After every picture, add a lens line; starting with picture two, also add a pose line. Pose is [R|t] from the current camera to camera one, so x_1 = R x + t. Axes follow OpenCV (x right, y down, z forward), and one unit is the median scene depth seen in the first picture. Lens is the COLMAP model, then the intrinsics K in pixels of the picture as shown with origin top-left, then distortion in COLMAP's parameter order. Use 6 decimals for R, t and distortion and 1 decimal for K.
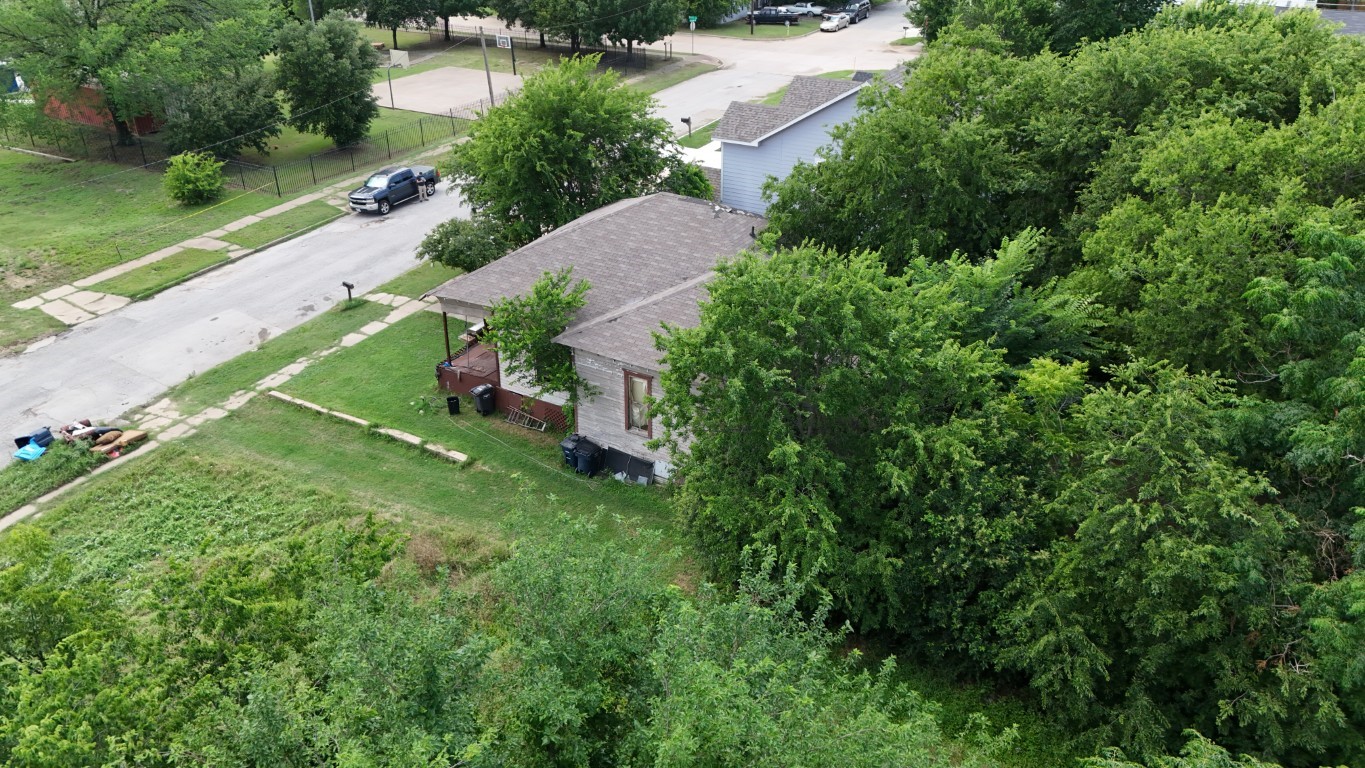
lens RADIAL K [[998.0, 0, 671.8], [0, 998.0, 382.5], [0, 0, 1]] dist [0.070377, -0.061567]
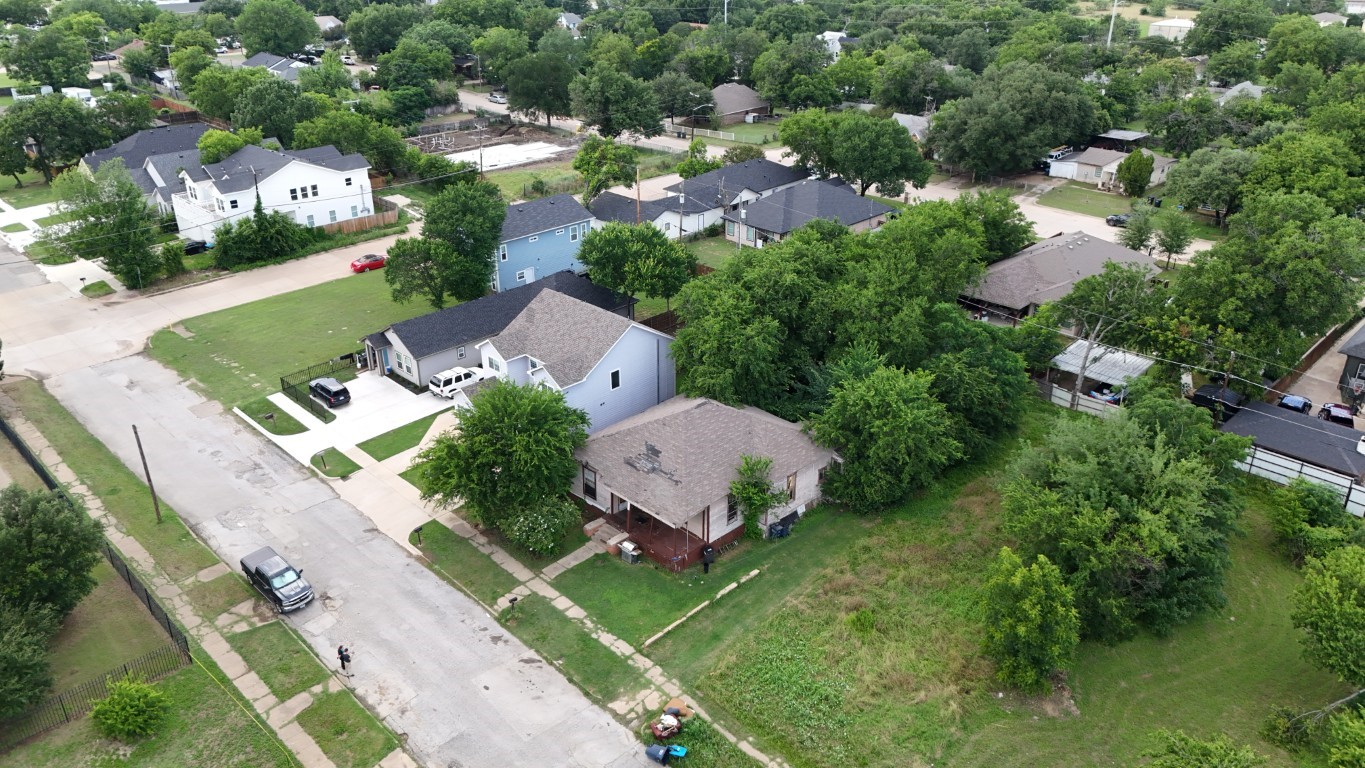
lens RADIAL K [[998.0, 0, 671.8], [0, 998.0, 382.5], [0, 0, 1]] dist [0.070377, -0.061567]
pose [[0.246235, -0.407950, 0.879173, -1.531706], [0.451293, 0.851027, 0.268494, -0.699284], [-0.857732, 0.330652, 0.393657, 0.248899]]
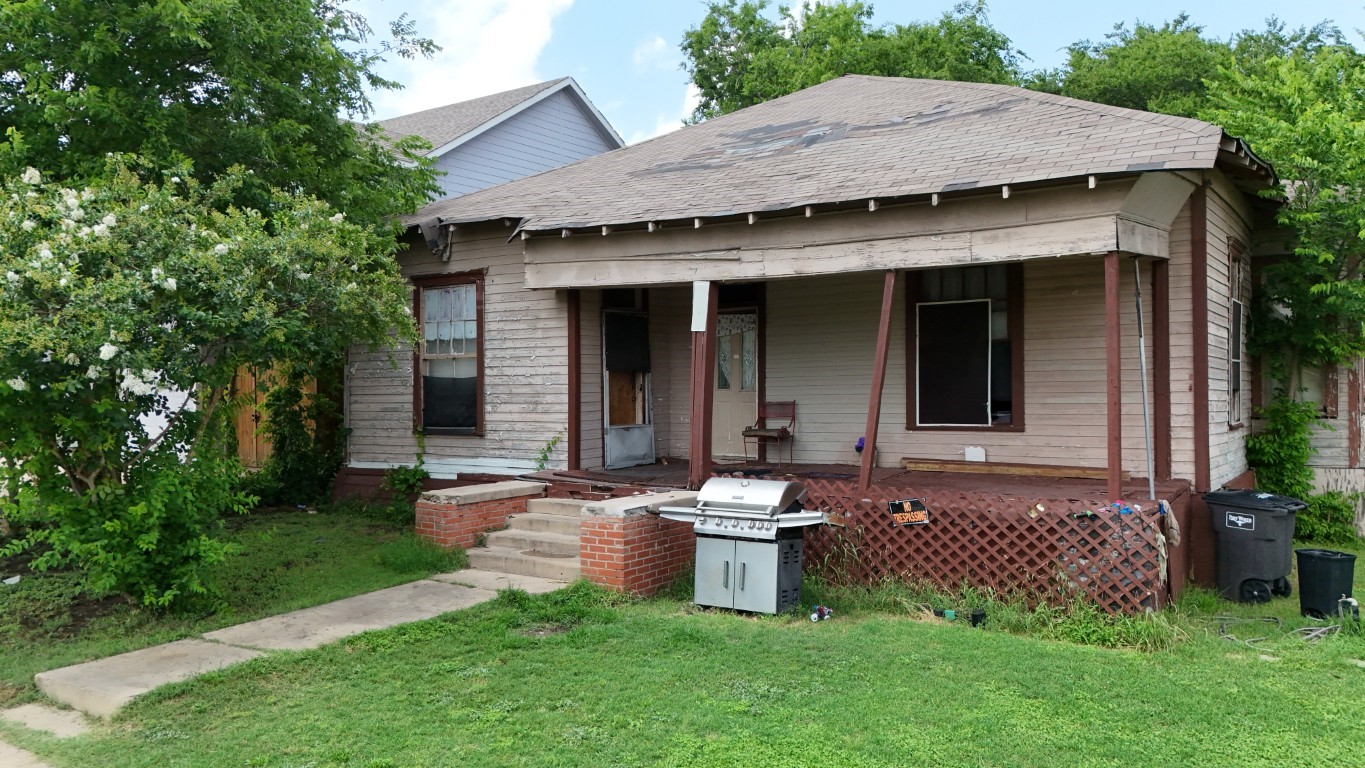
lens RADIAL K [[1006.5, 0, 672.7], [0, 1006.5, 387.0], [0, 0, 1]] dist [0.067289, -0.067159]
pose [[0.065170, 0.004255, 0.997865, -0.447724], [0.472901, 0.880435, -0.034639, -0.079997], [-0.878702, 0.474149, 0.055366, 1.040813]]
